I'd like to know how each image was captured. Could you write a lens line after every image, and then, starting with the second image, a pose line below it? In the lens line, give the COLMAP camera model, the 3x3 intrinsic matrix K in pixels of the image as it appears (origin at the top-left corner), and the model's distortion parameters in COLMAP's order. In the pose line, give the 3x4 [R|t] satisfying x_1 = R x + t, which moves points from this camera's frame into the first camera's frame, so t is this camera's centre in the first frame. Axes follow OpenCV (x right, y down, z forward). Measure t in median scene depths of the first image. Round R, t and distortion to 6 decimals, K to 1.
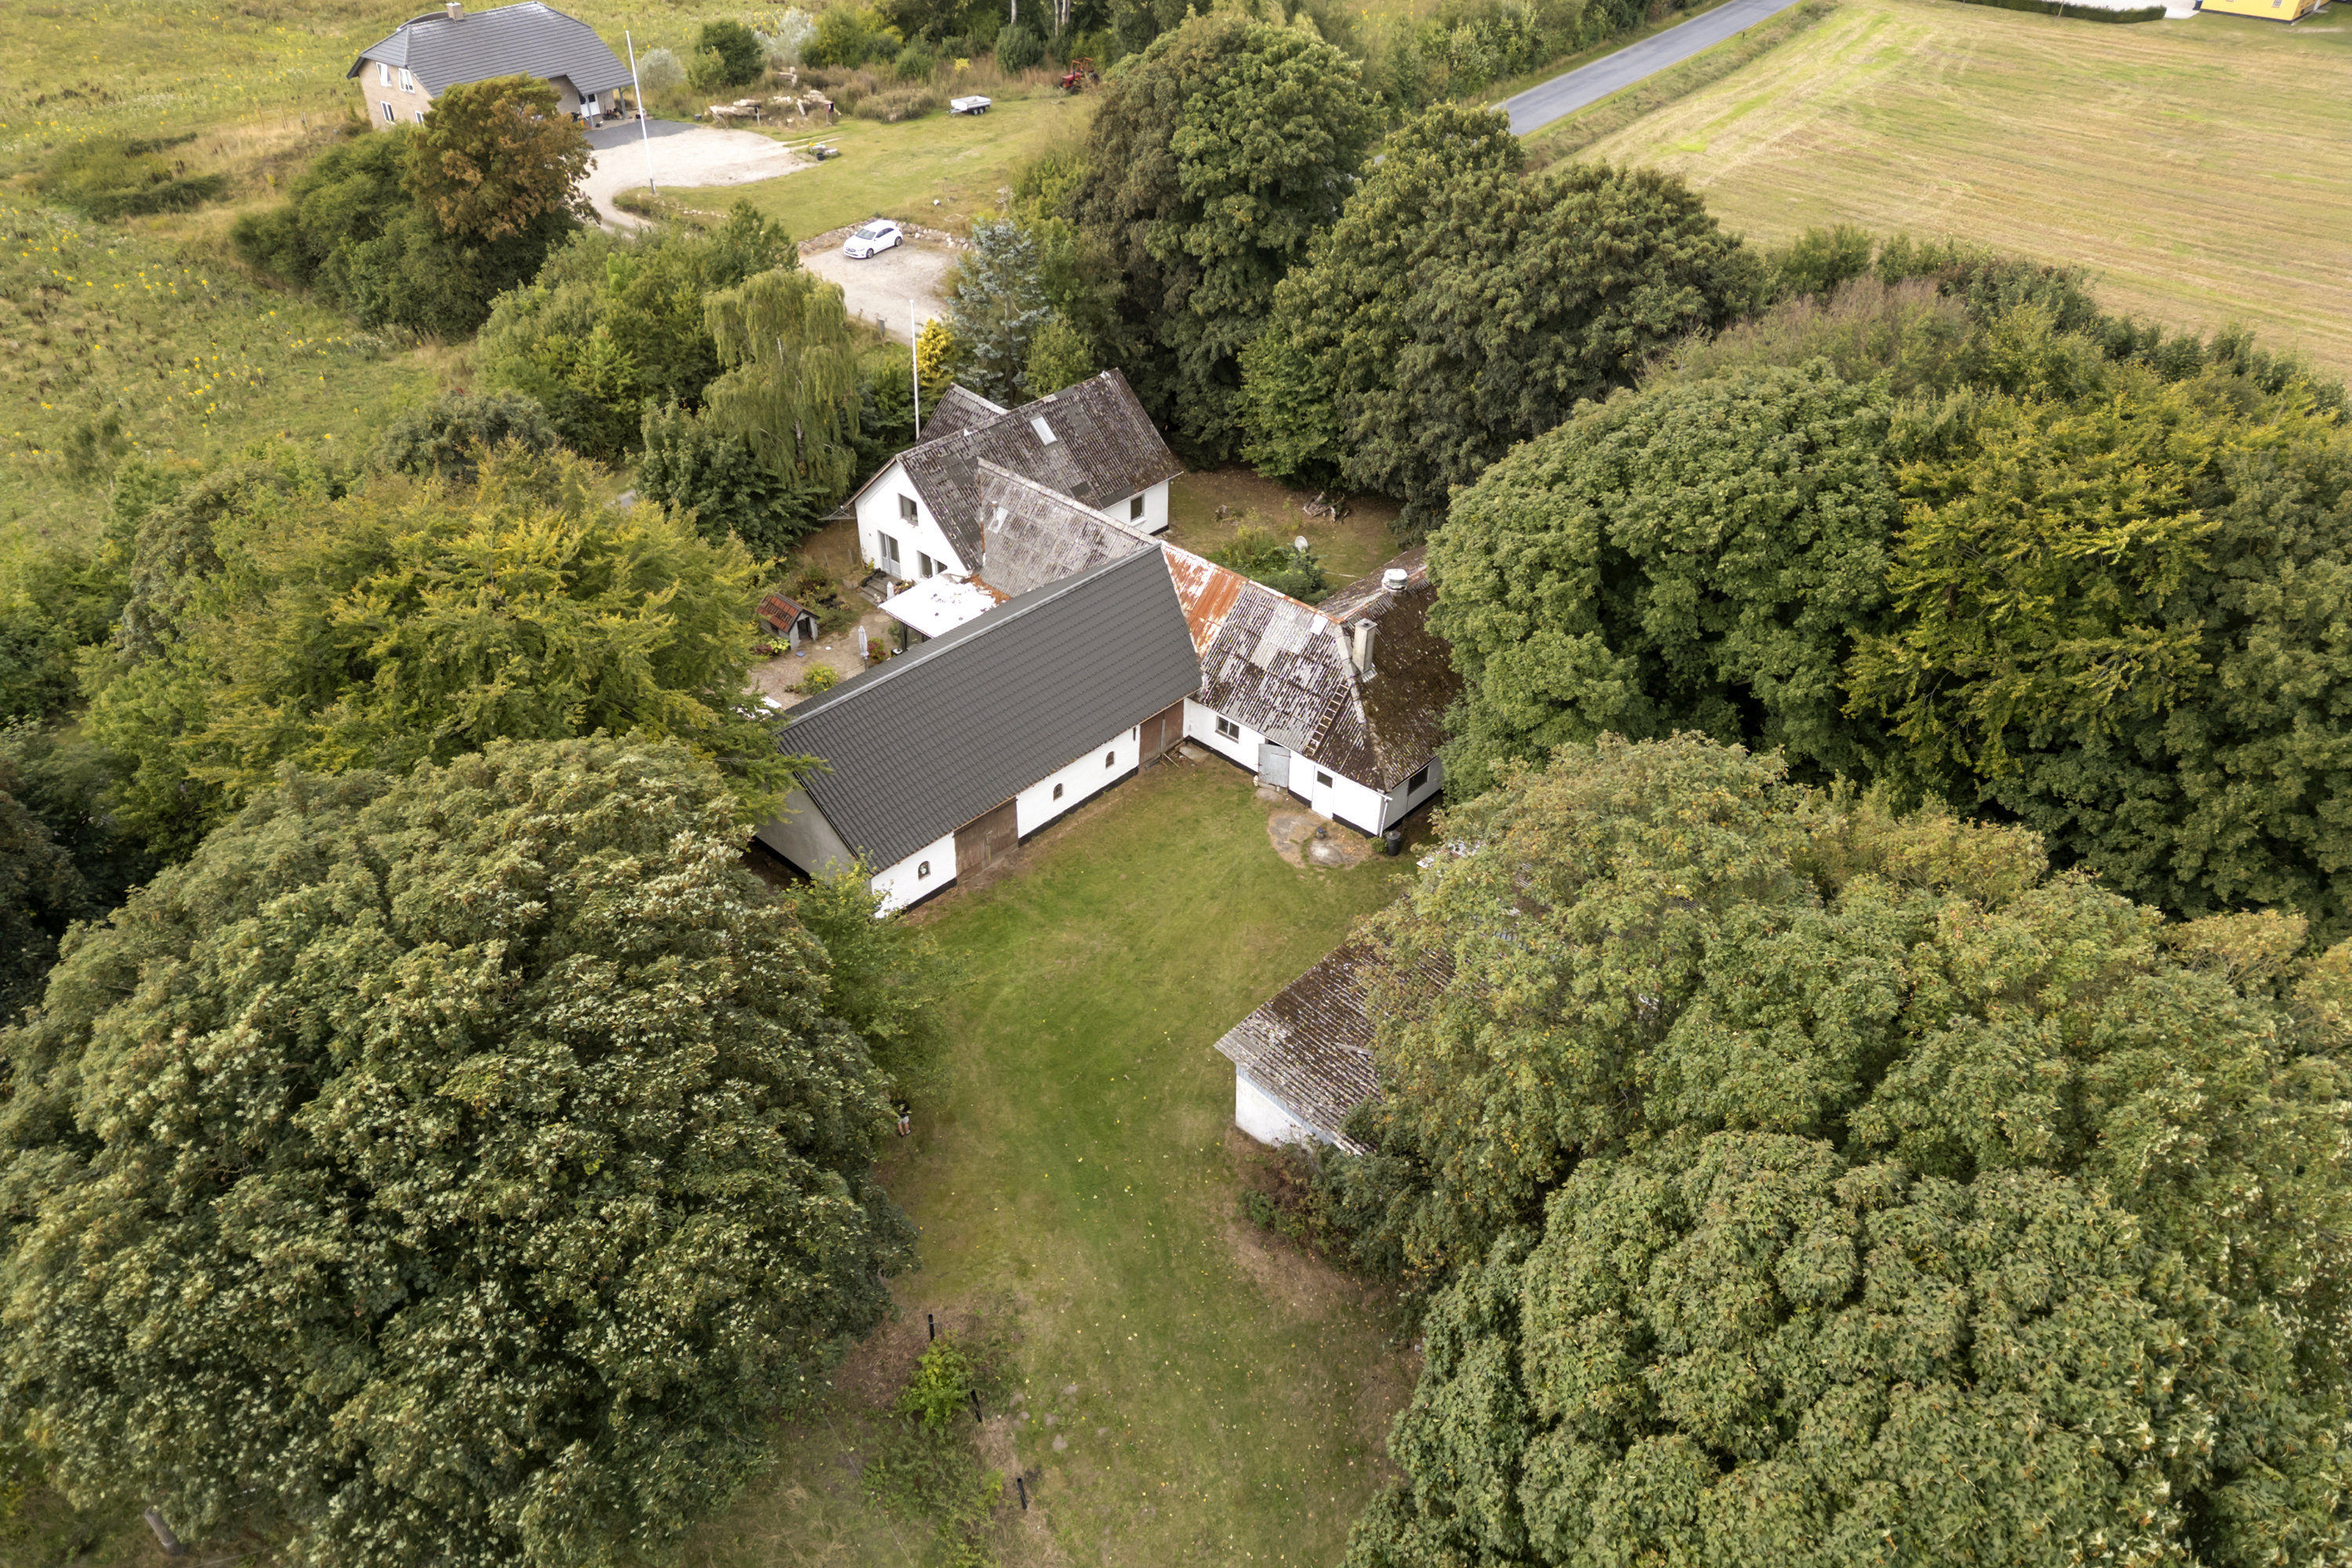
lens RADIAL K [[1635.1, 0, 1180.9], [0, 1635.1, 786.1], [0, 0, 1]] dist [0.042115, -0.031861]
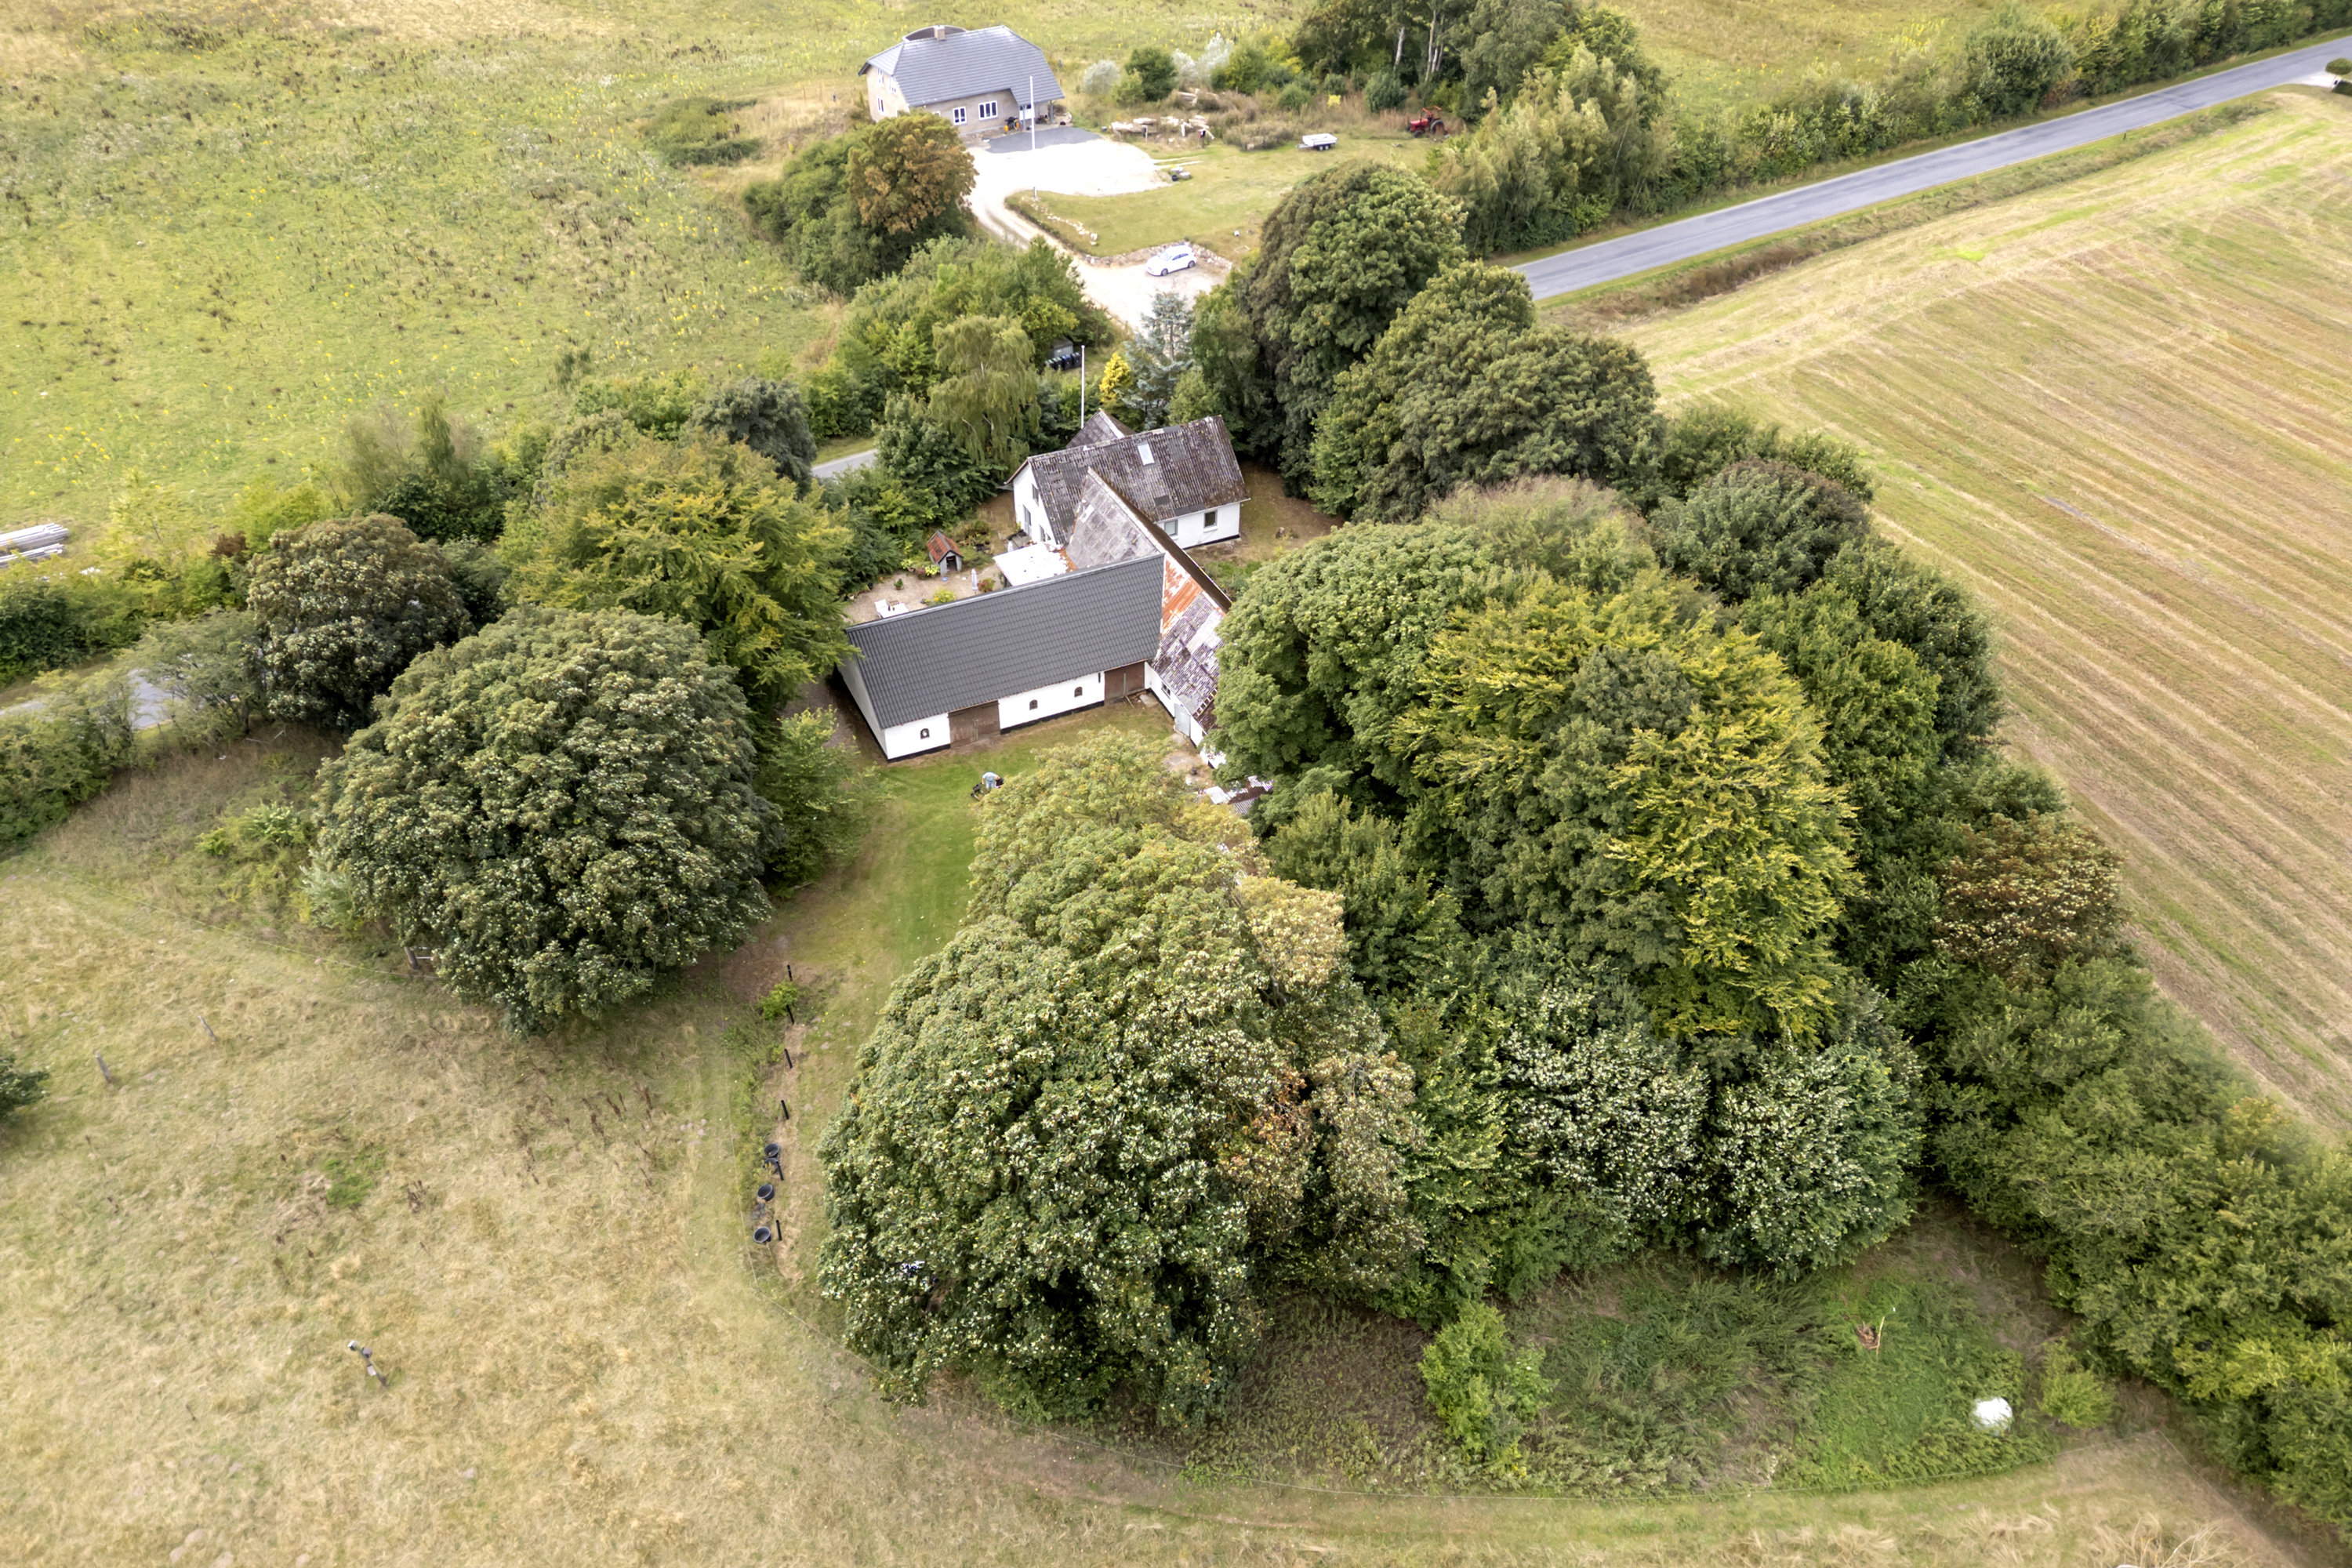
lens RADIAL K [[1635.1, 0, 1178.6], [0, 1635.1, 790.3], [0, 0, 1]] dist [0.042115, -0.031861]
pose [[0.931944, 0.229325, -0.280874, 0.422475], [-0.213445, 0.973134, 0.086321, -0.067341], [0.293124, -0.020495, 0.955855, -0.353792]]
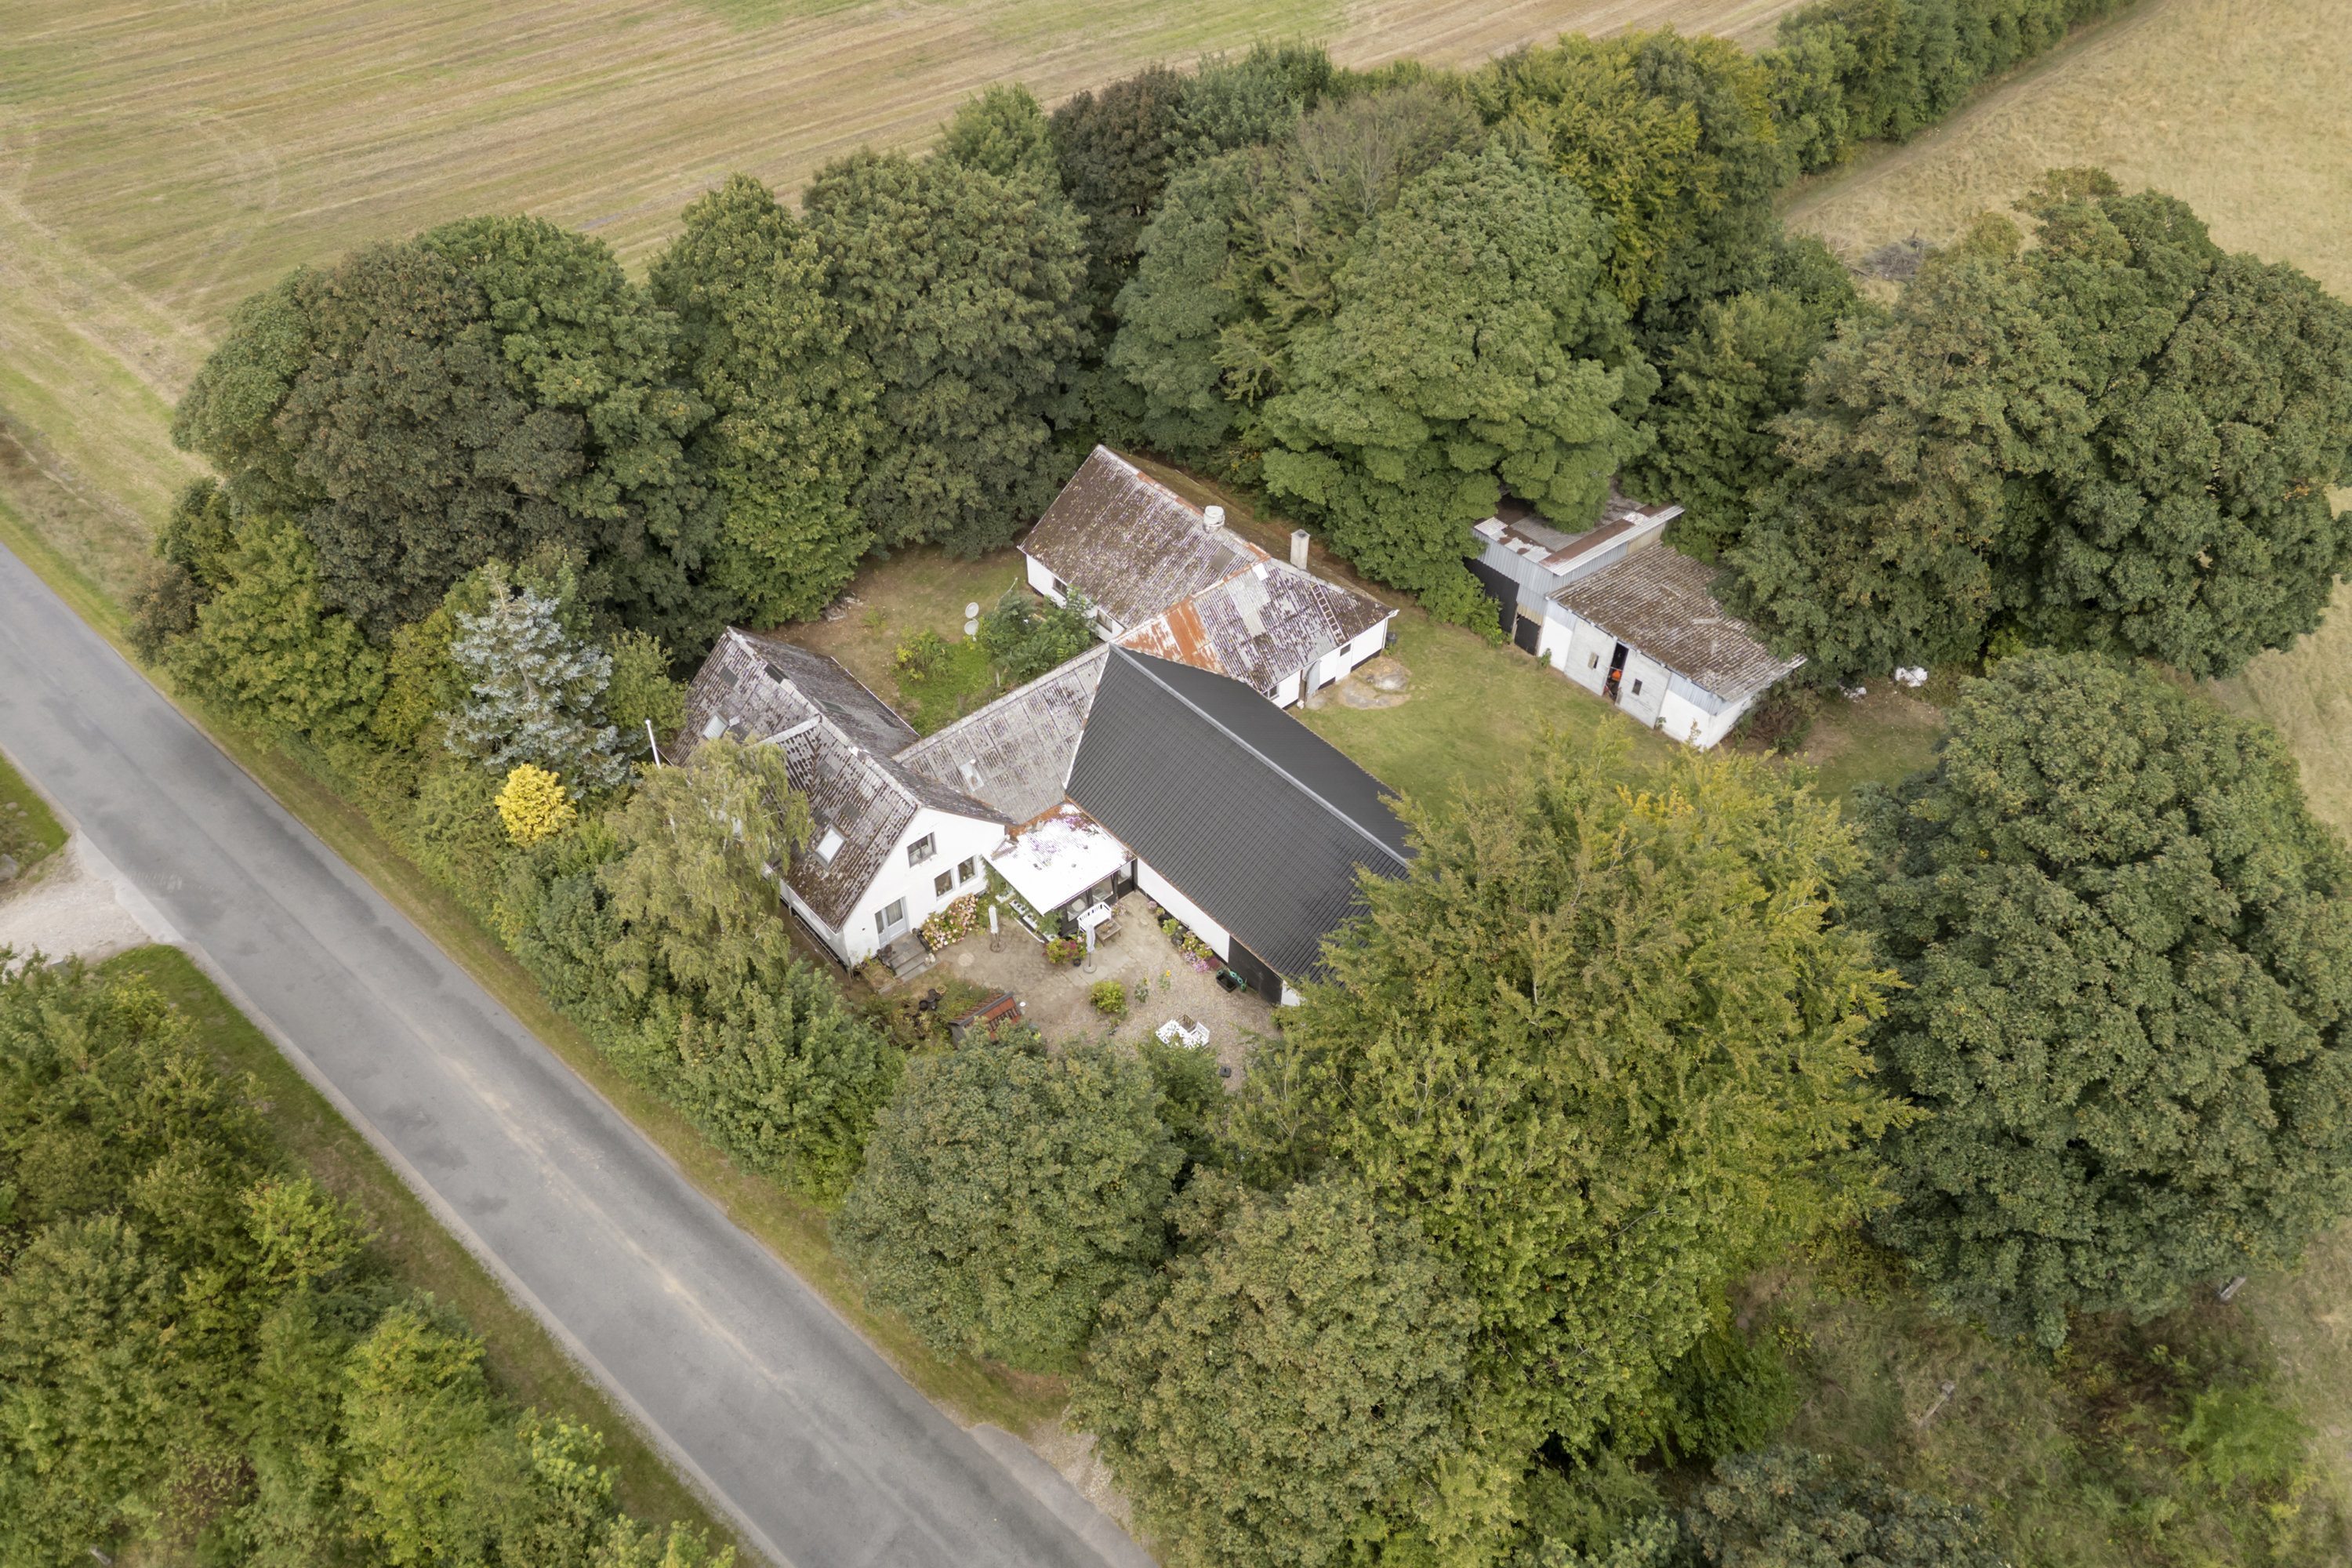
lens RADIAL K [[1635.1, 0, 1176.6], [0, 1635.1, 770.5], [0, 0, 1]] dist [0.042115, -0.031861]
pose [[0.107198, -0.697521, 0.708501, -0.740857], [0.583436, 0.621144, 0.523242, -0.573189], [-0.805054, 0.357274, 0.473544, 0.477391]]
